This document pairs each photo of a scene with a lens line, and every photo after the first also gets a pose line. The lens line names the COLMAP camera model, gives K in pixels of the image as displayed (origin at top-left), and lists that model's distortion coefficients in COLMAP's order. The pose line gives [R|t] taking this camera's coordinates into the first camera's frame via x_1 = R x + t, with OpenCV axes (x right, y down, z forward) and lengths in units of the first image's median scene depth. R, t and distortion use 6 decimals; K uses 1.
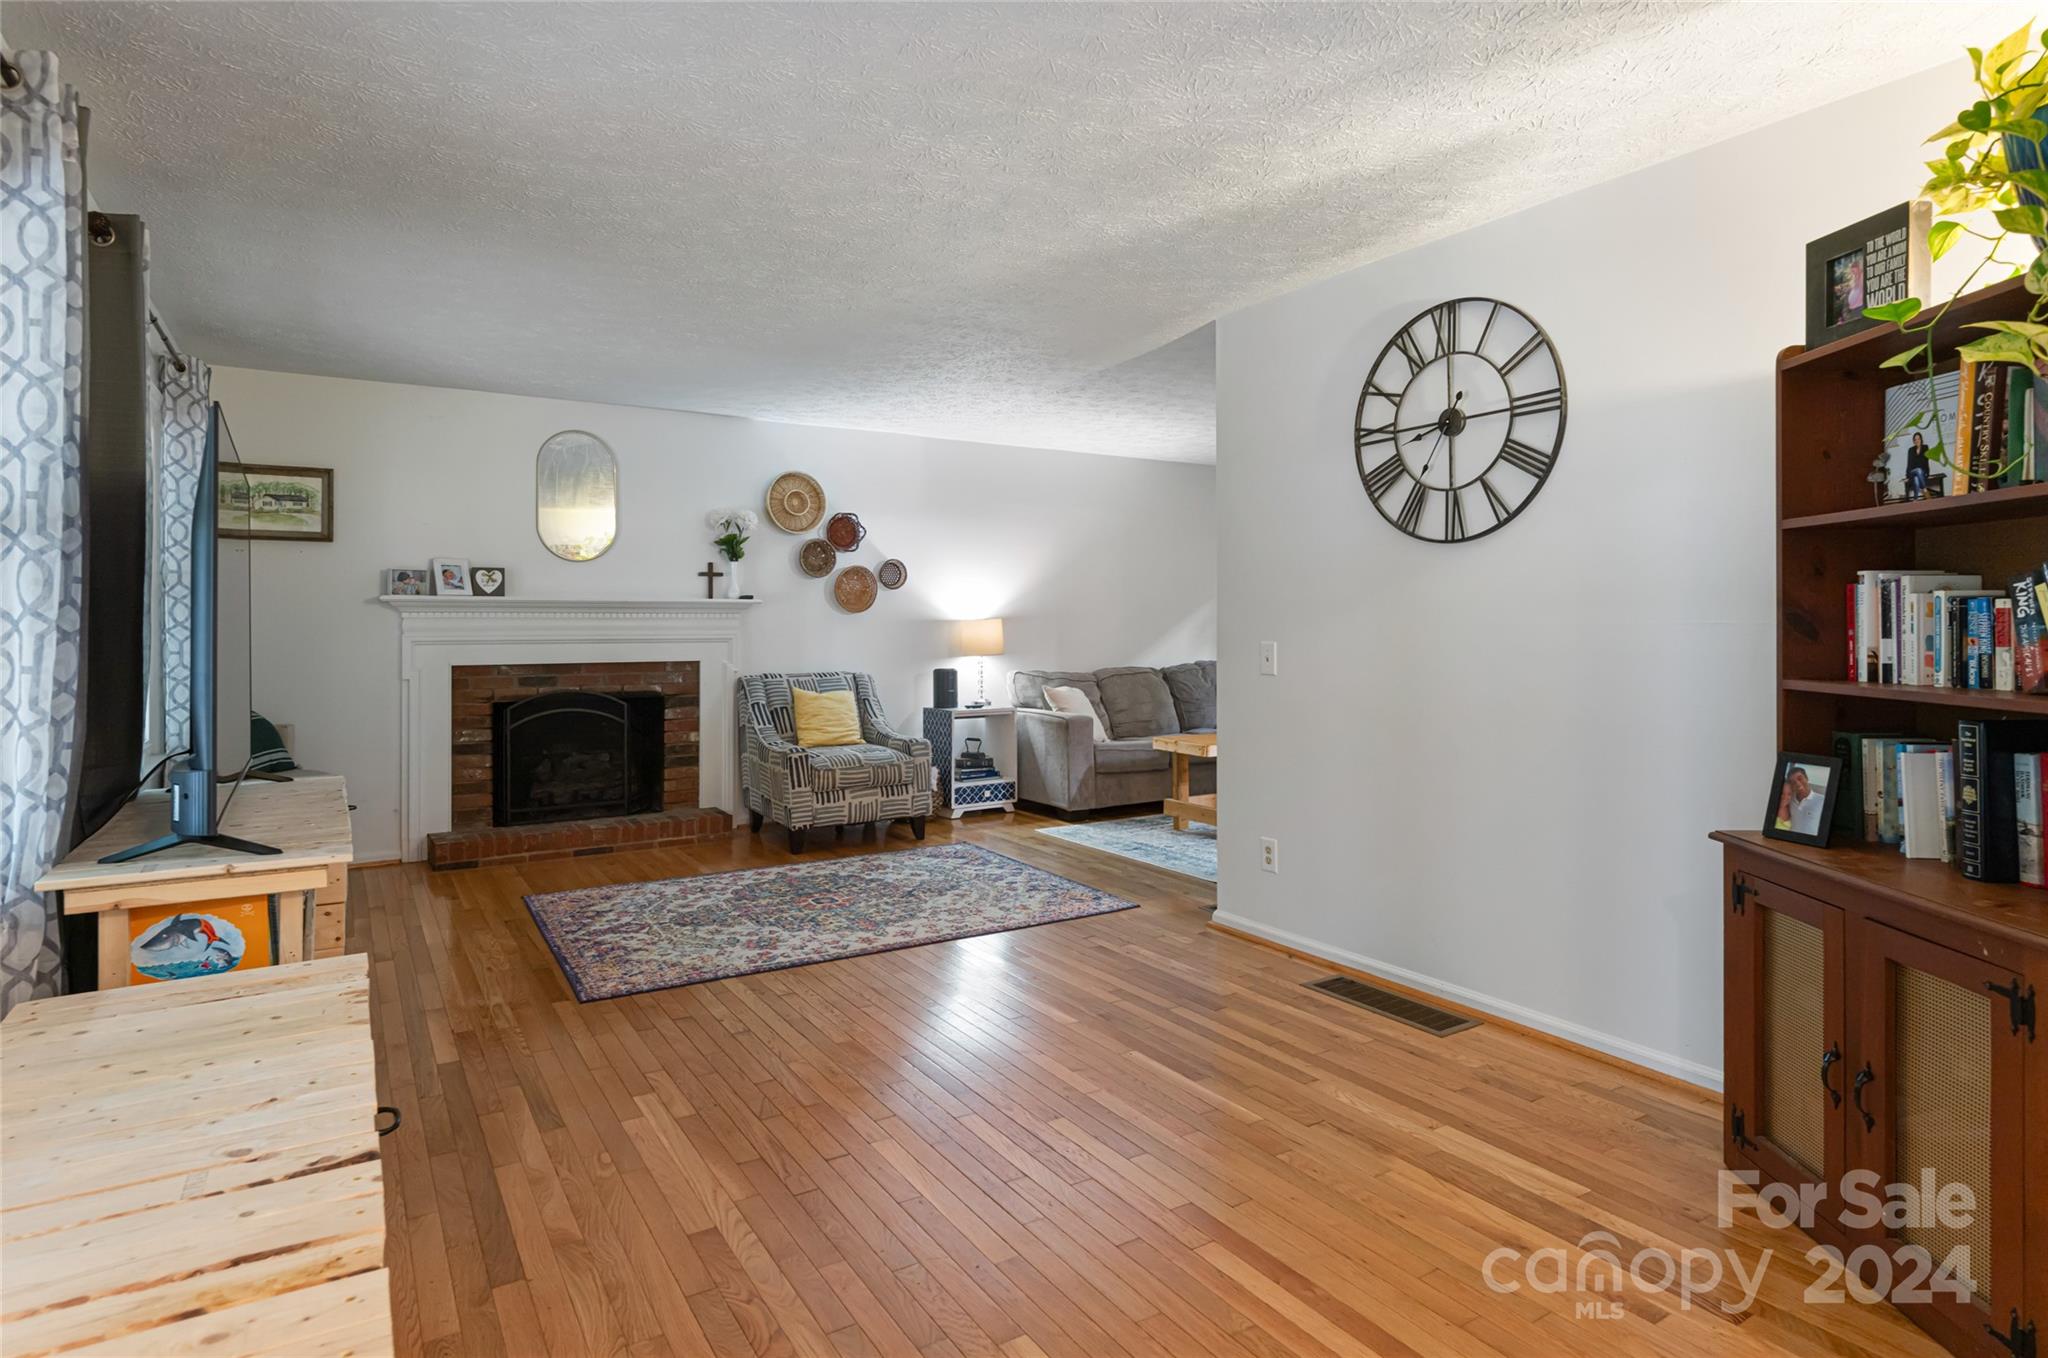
lens RADIAL K [[1077.6, 0, 1024.0], [0, 1077.6, 679.0], [0, 0, 1]] dist [0.000494, 0.000081]
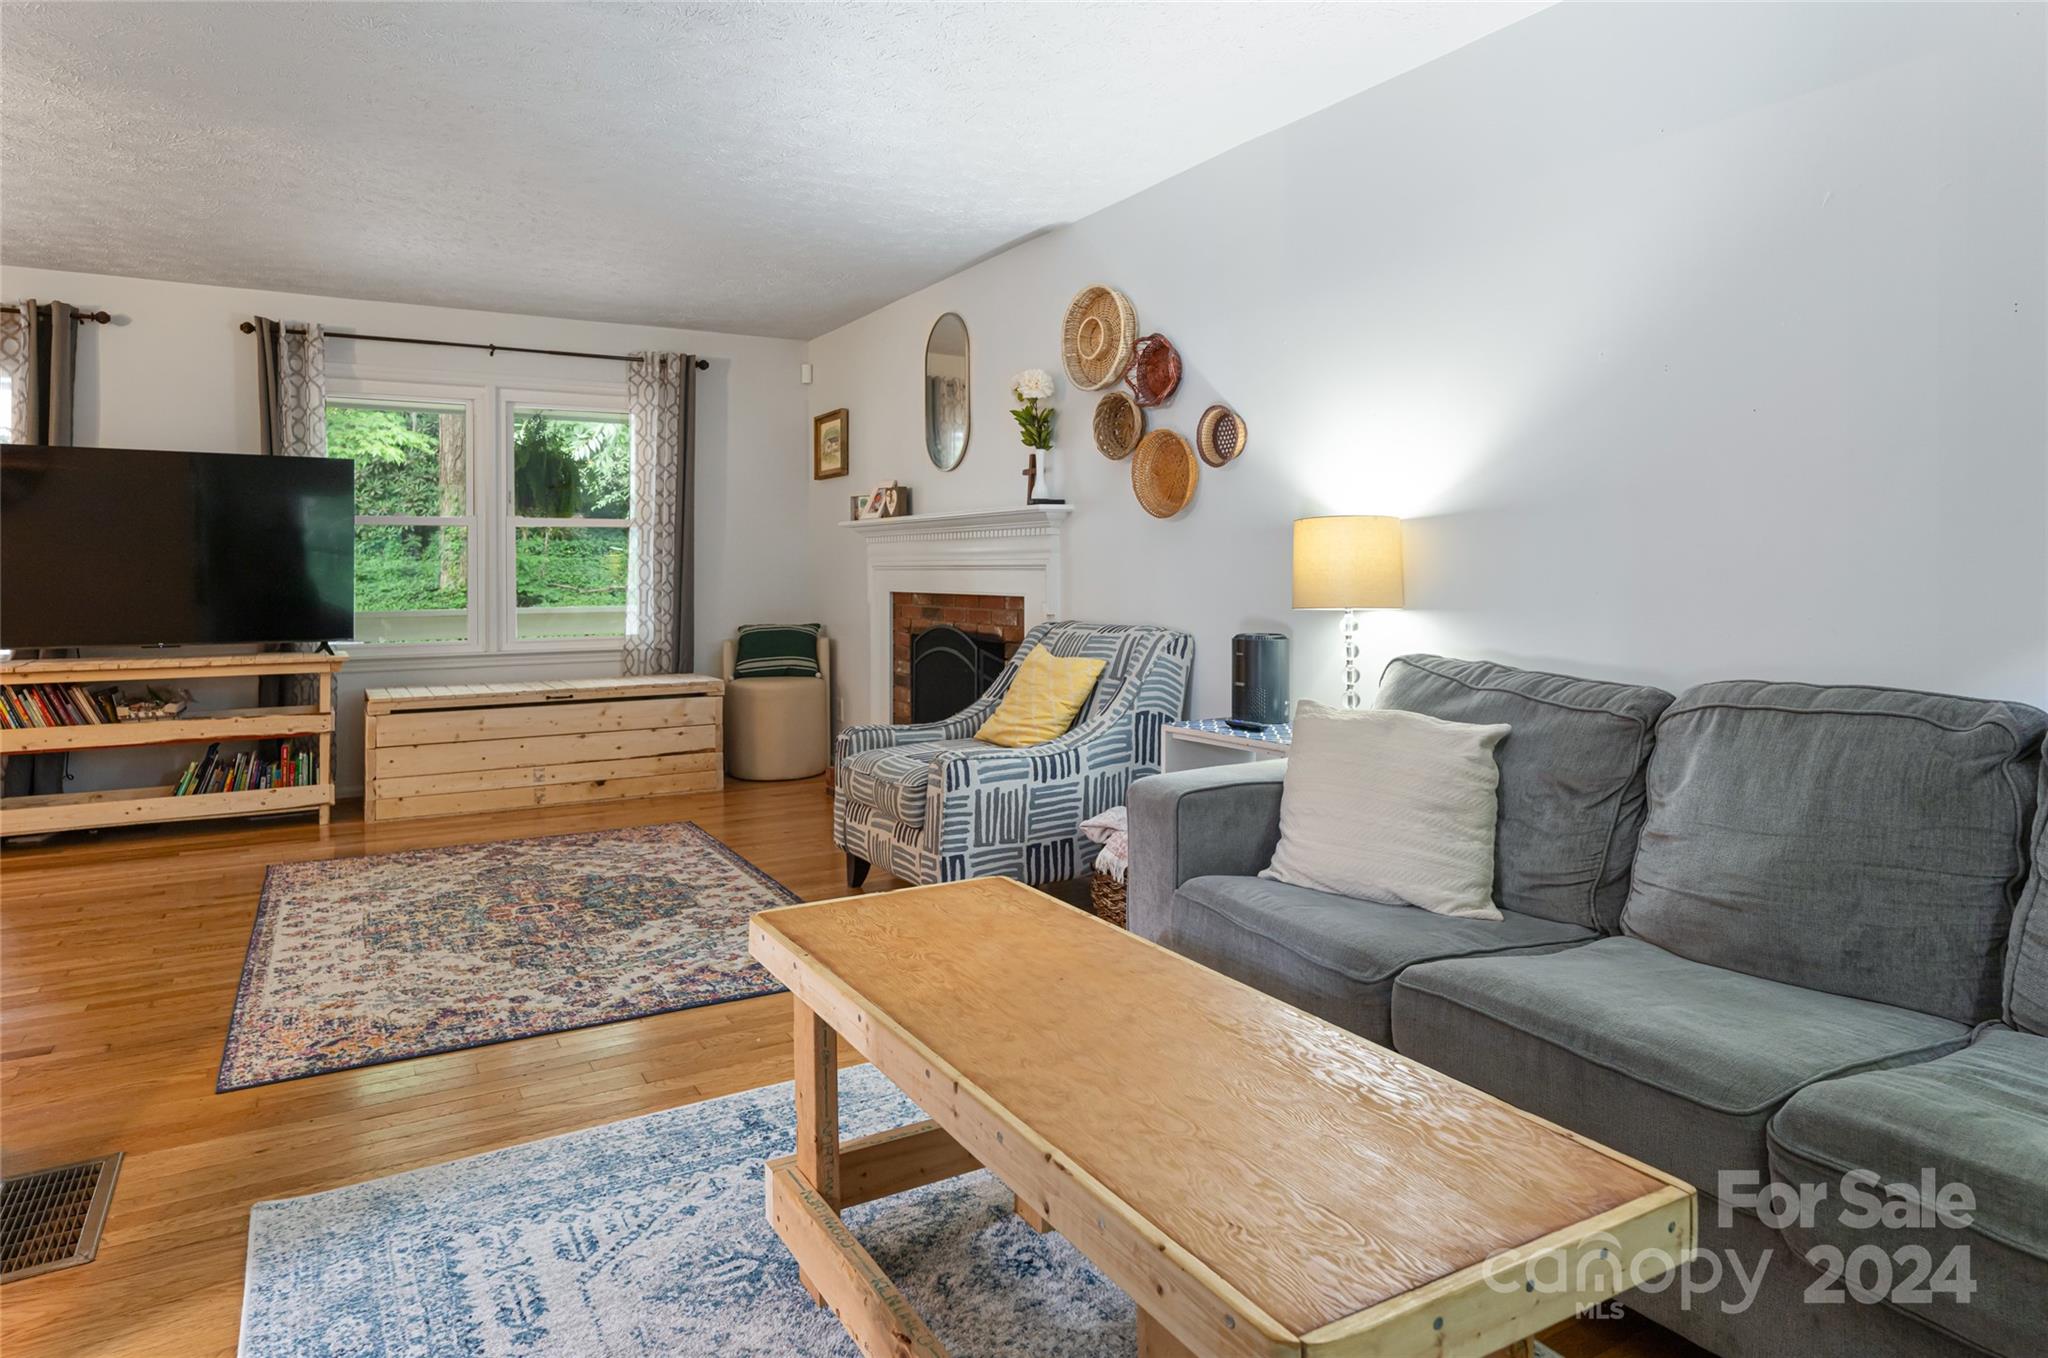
lens RADIAL K [[1228.1, 0, 1024.0], [0, 1228.1, 679.0], [0, 0, 1]] dist [-0.000825, -0.000047]
pose [[-0.045194, 0.093496, -0.994593, 0.478214], [-0.040513, 0.994620, 0.095340, -0.037519], [0.998156, 0.044602, -0.041163, 0.980081]]
